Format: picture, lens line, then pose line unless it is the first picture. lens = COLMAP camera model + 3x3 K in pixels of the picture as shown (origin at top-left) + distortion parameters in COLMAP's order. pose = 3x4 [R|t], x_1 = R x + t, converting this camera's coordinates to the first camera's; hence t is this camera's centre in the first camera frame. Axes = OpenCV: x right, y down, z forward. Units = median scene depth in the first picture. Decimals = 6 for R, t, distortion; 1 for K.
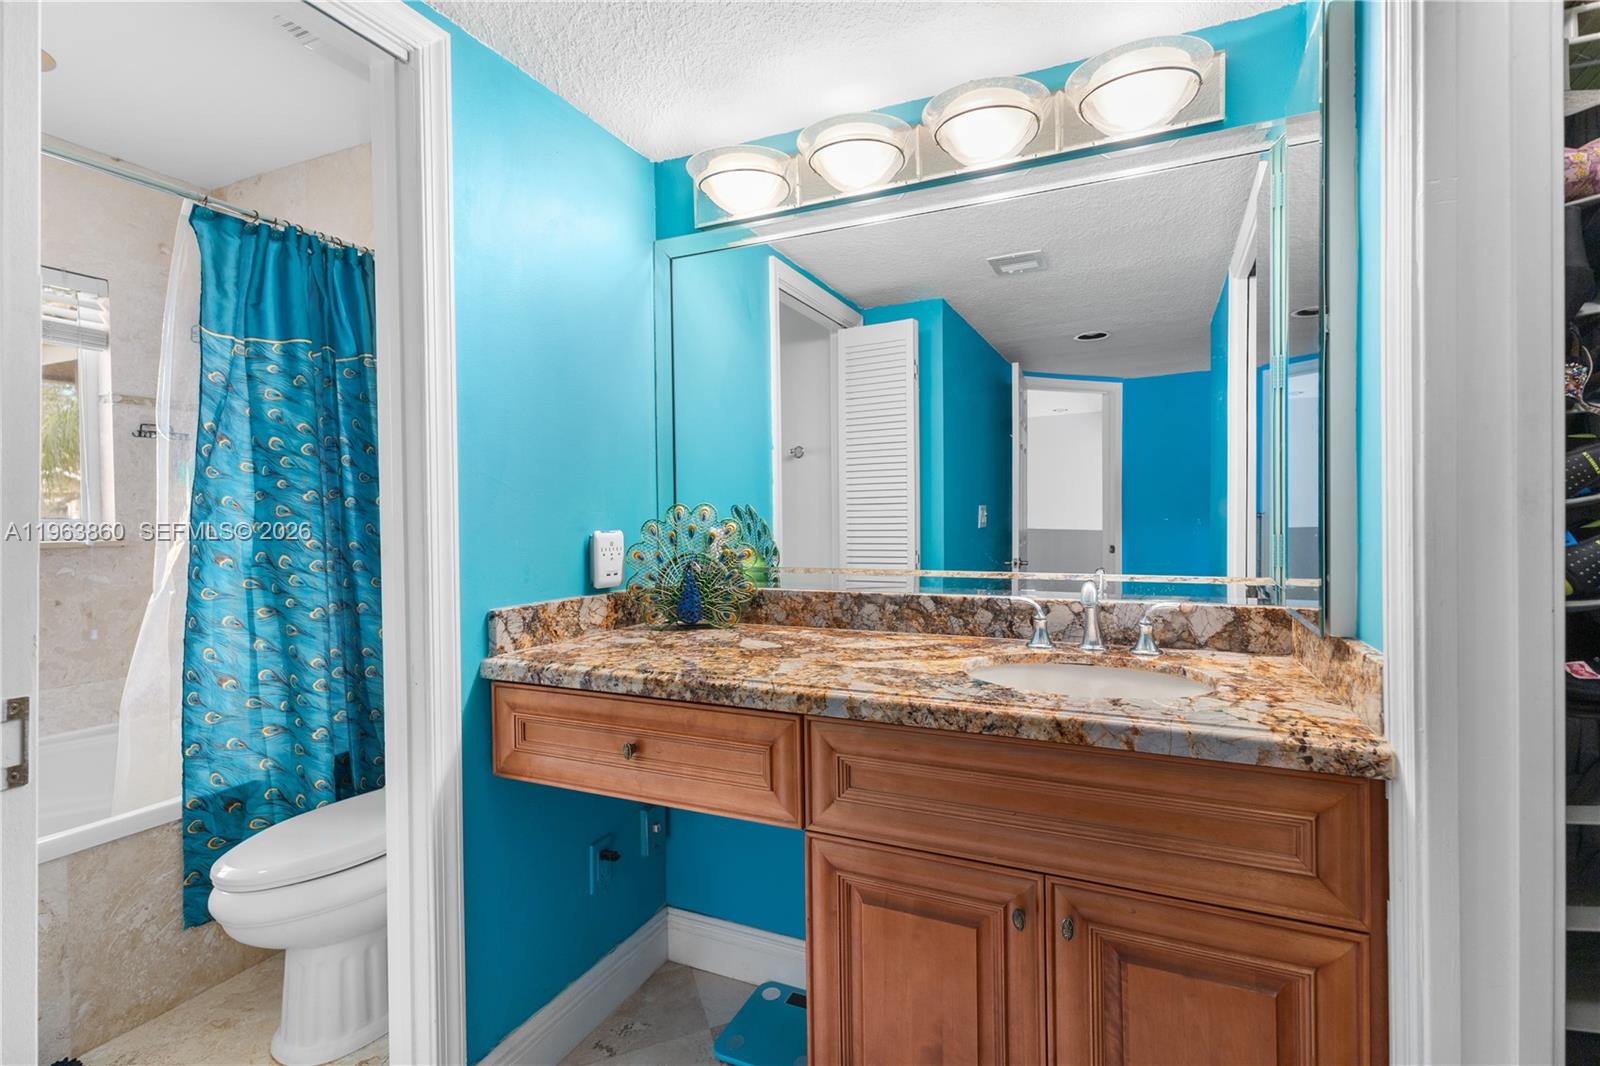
lens RADIAL K [[702.1, 0, 801.6], [0, 702.1, 533.1], [0, 0, 1]] dist [0.015314, -0.003397]
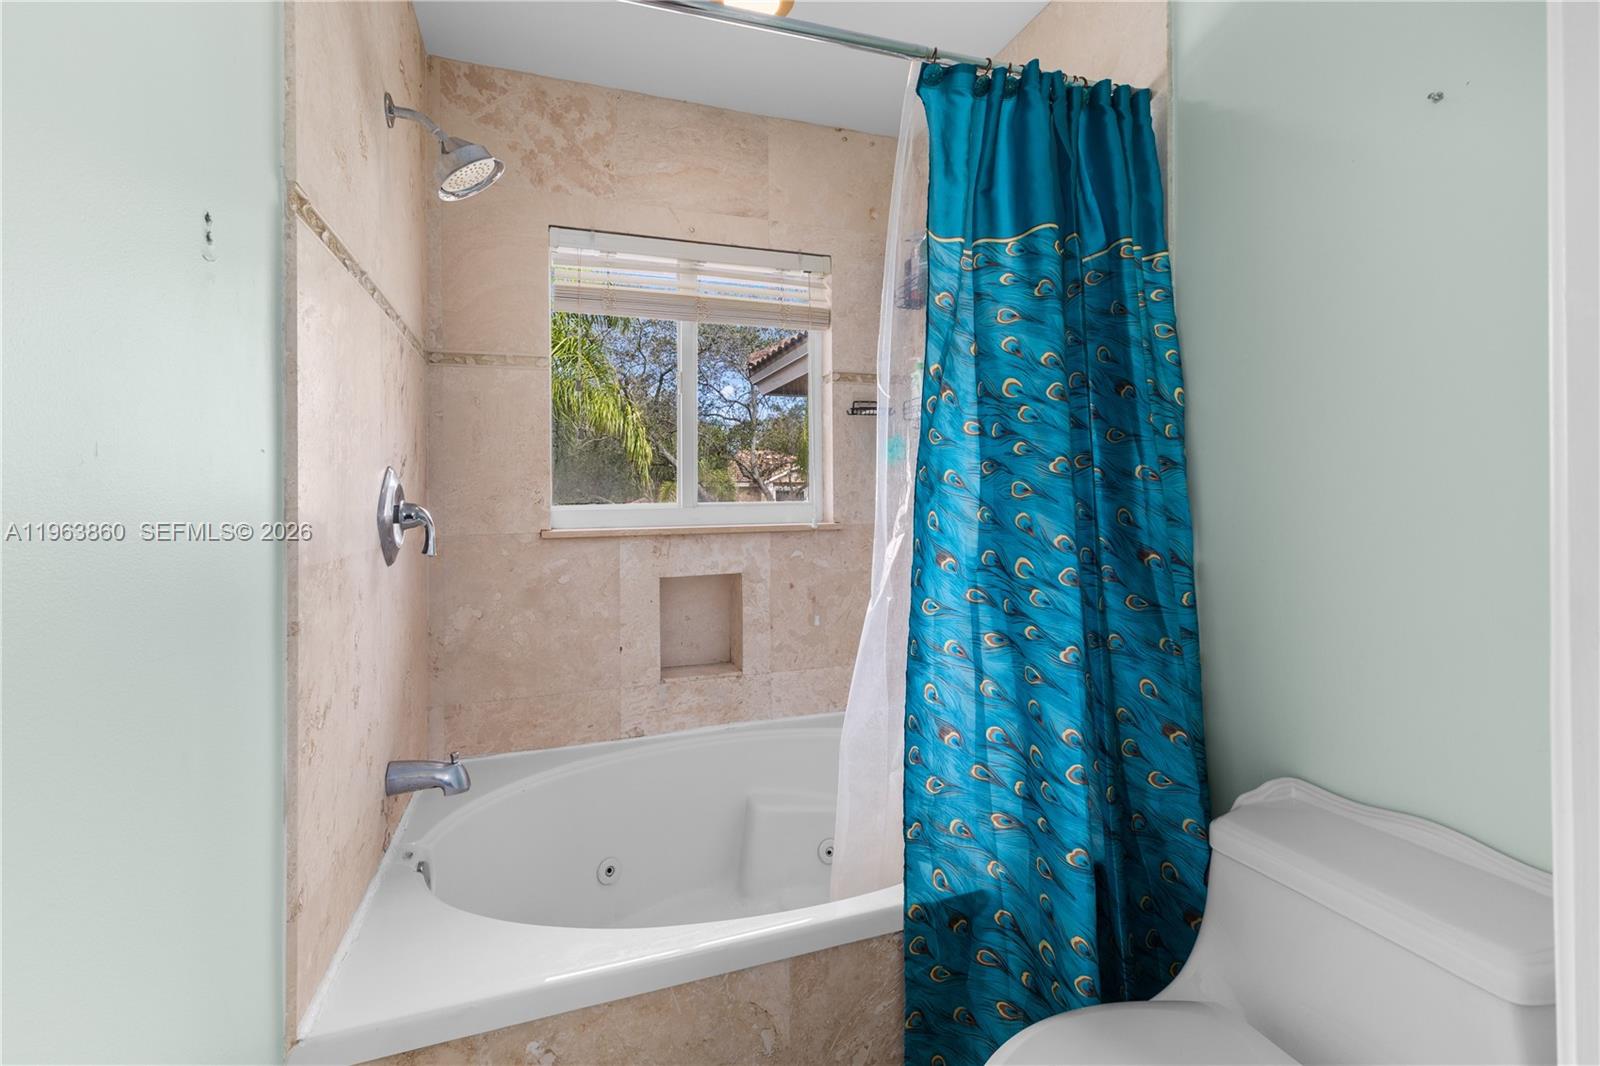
lens RADIAL K [[702.1, 0, 783.2], [0, 702.1, 505.6], [0, 0, 1]] dist [0.015314, -0.003397]
pose [[0.674581, 0.002465, -0.738196, -0.401969], [-0.011462, 0.999909, -0.007135, -0.009085], [0.738111, 0.013274, 0.674548, 0.399870]]
